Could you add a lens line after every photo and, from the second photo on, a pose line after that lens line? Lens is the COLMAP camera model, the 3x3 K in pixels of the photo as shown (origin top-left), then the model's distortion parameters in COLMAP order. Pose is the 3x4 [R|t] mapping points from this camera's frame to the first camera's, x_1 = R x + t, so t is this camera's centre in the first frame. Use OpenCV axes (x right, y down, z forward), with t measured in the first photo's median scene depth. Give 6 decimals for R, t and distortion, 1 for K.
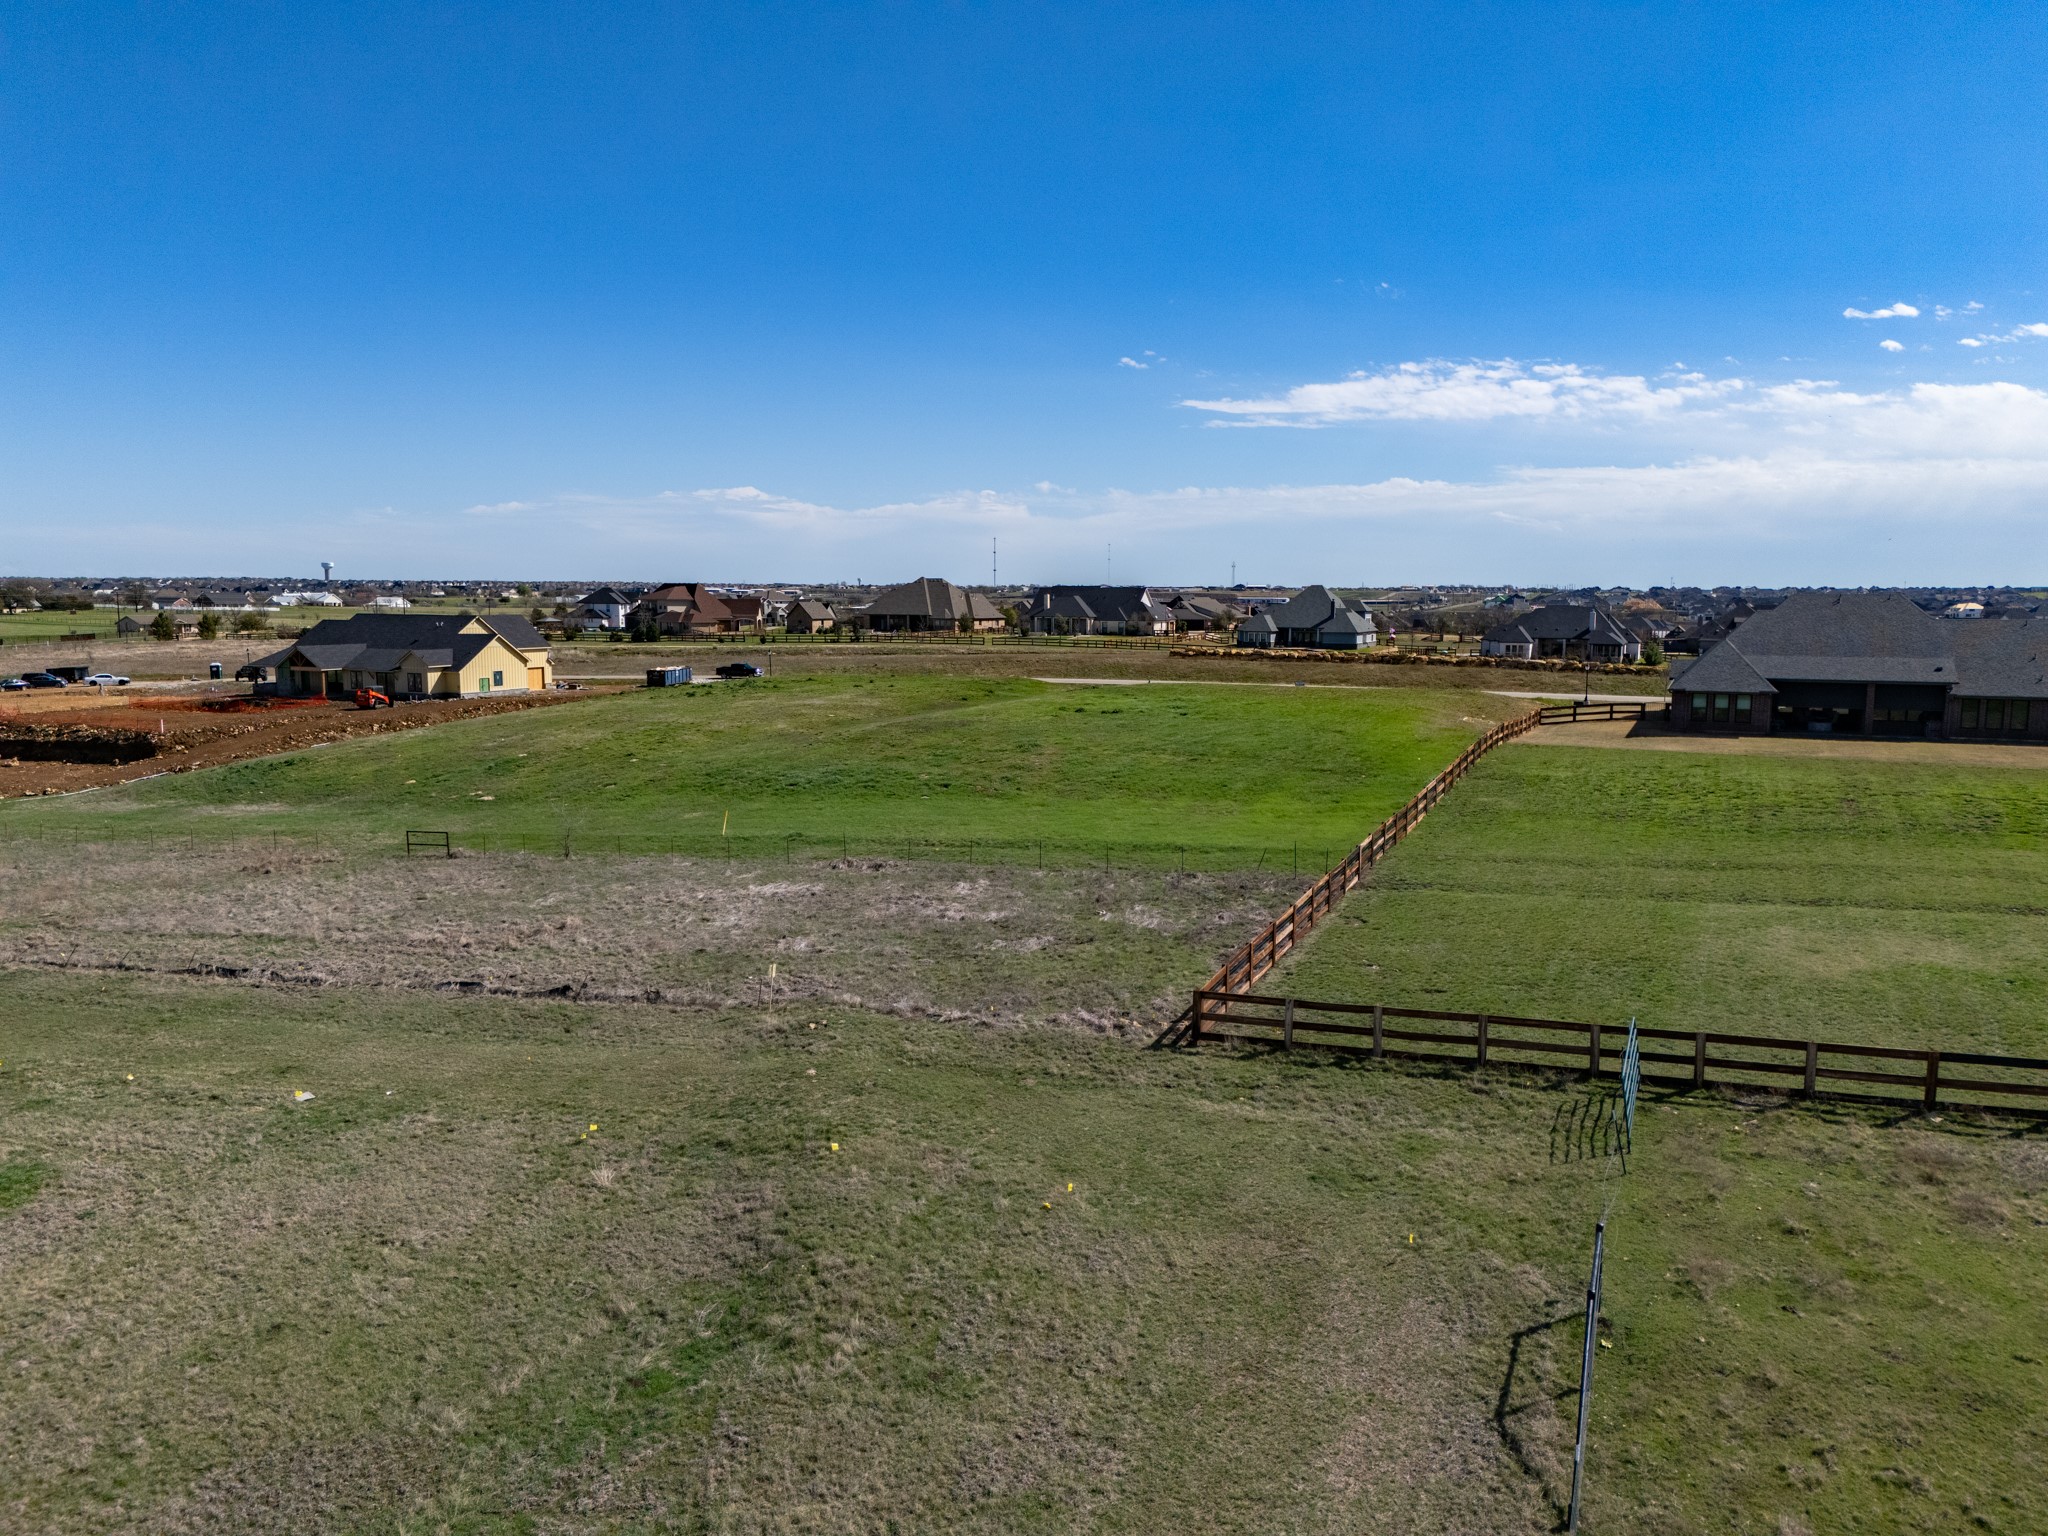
lens RADIAL K [[1497.3, 0, 1029.7], [0, 1497.3, 799.4], [0, 0, 1]] dist [0.069266, -0.058537]
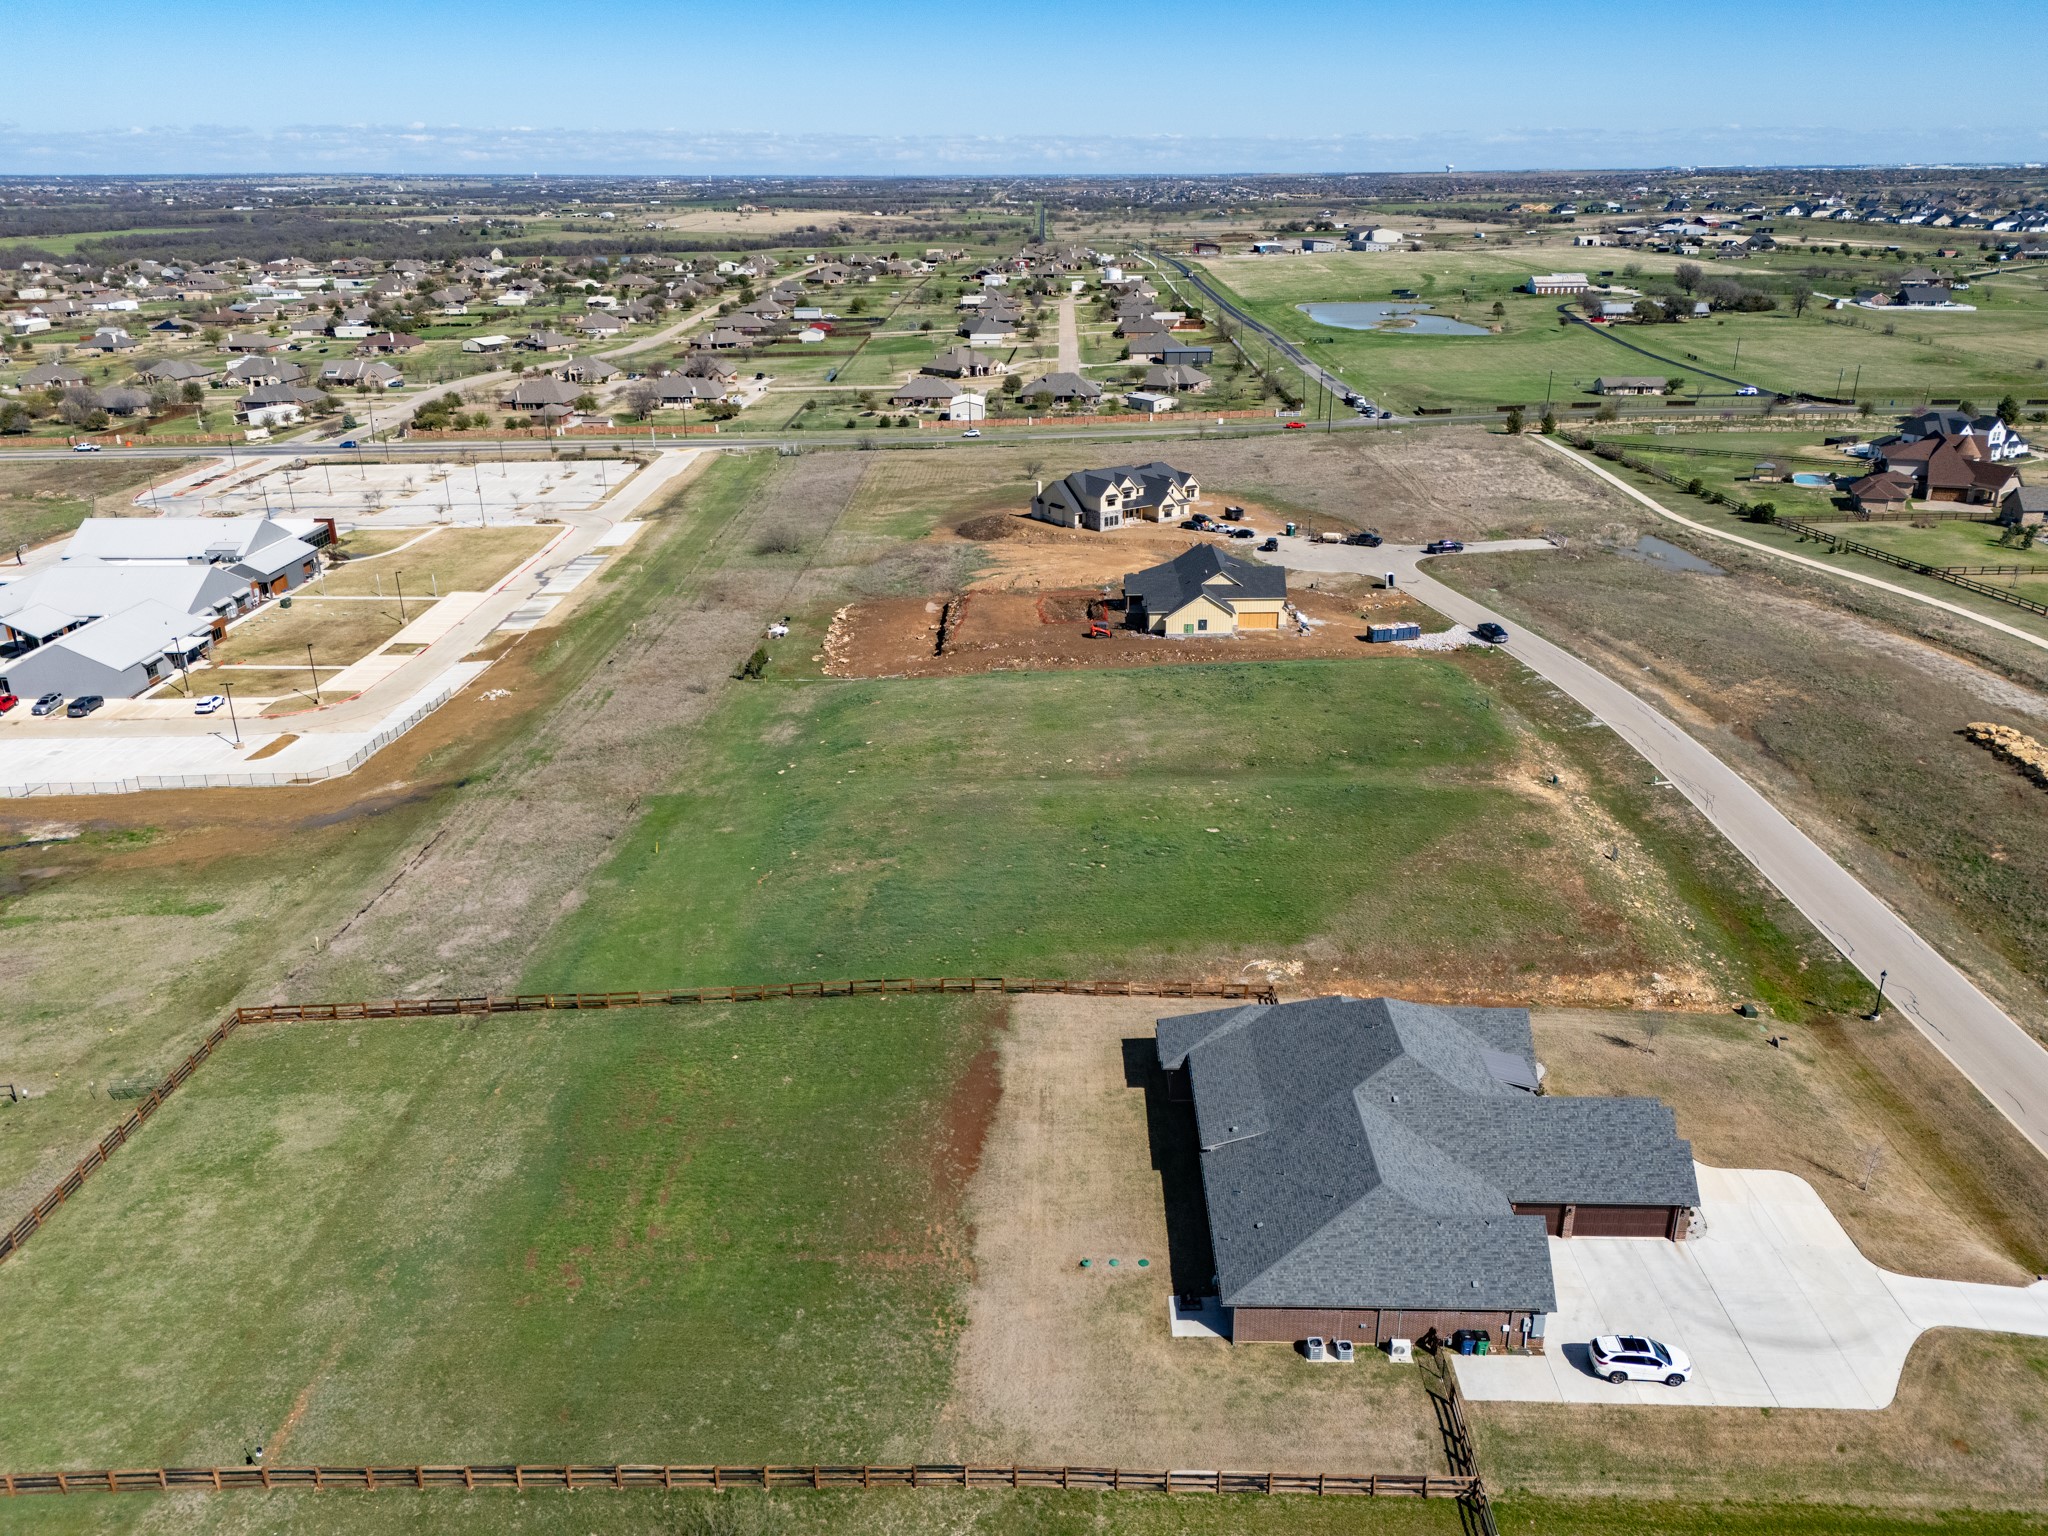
lens RADIAL K [[1497.3, 0, 1032.9], [0, 1497.3, 748.7], [0, 0, 1]] dist [0.069266, -0.058537]
pose [[0.397143, 0.319103, -0.860494, 0.451096], [-0.115426, 0.947528, 0.298106, -0.205324], [0.910469, -0.019067, 0.413137, 0.168930]]
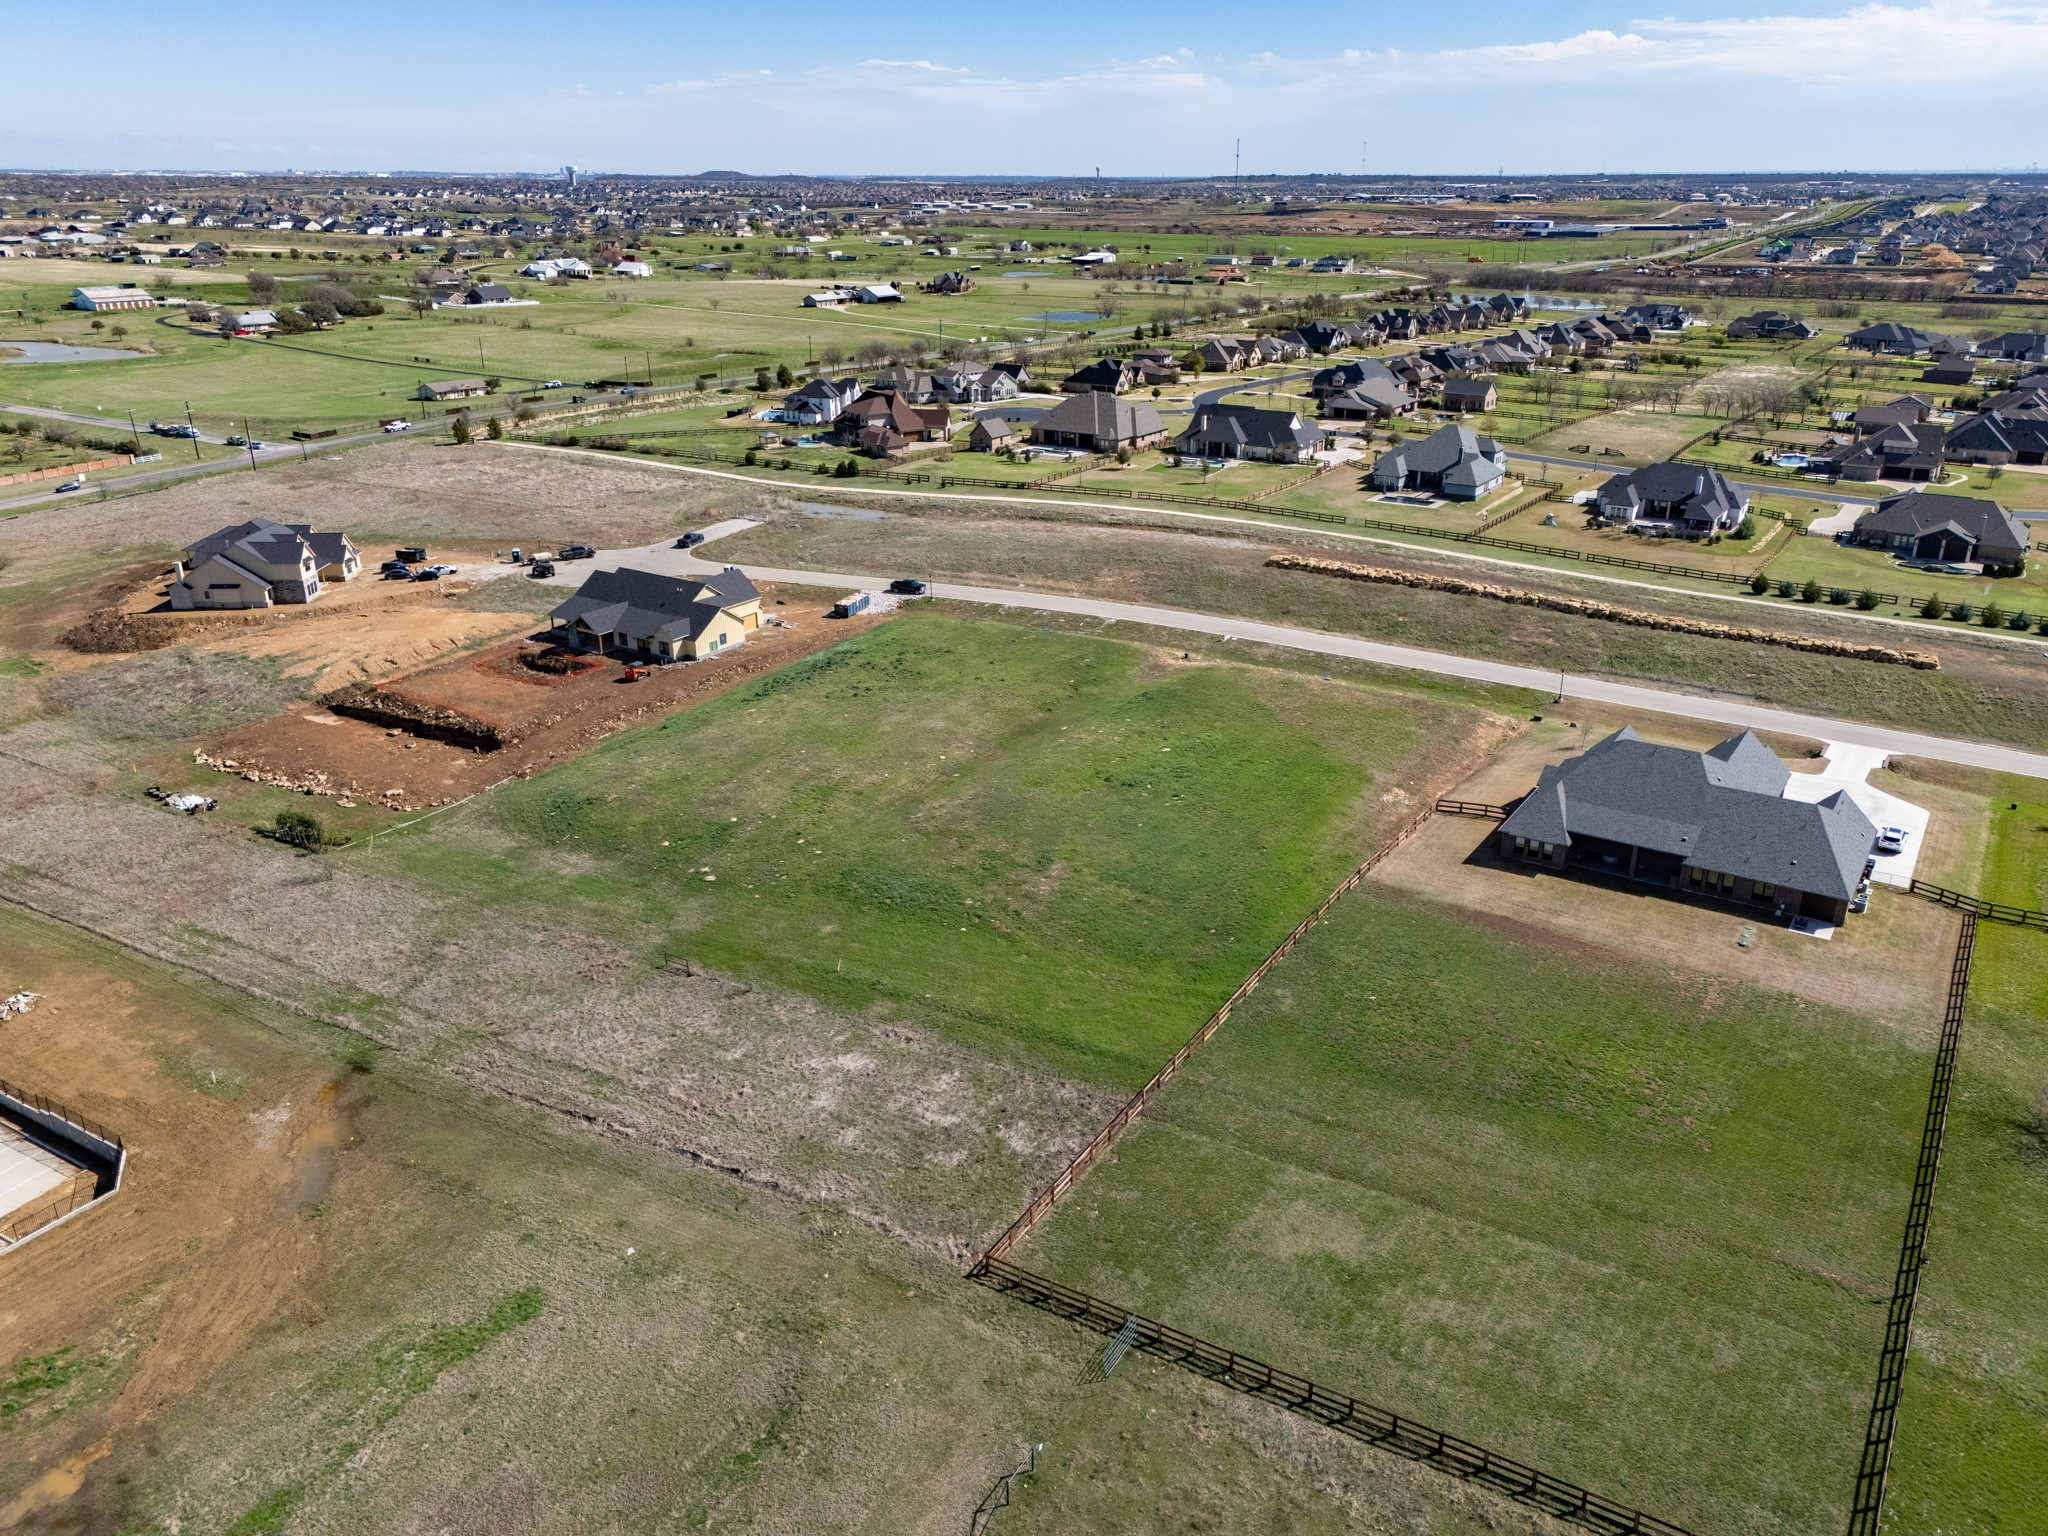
lens RADIAL K [[1497.3, 0, 1027.0], [0, 1497.3, 774.4], [0, 0, 1]] dist [0.069266, -0.058537]
pose [[0.987554, 0.053665, -0.147844, 0.067812], [-0.016628, 0.970345, 0.241150, -0.165018], [0.156401, -0.235690, 0.959160, -0.151905]]
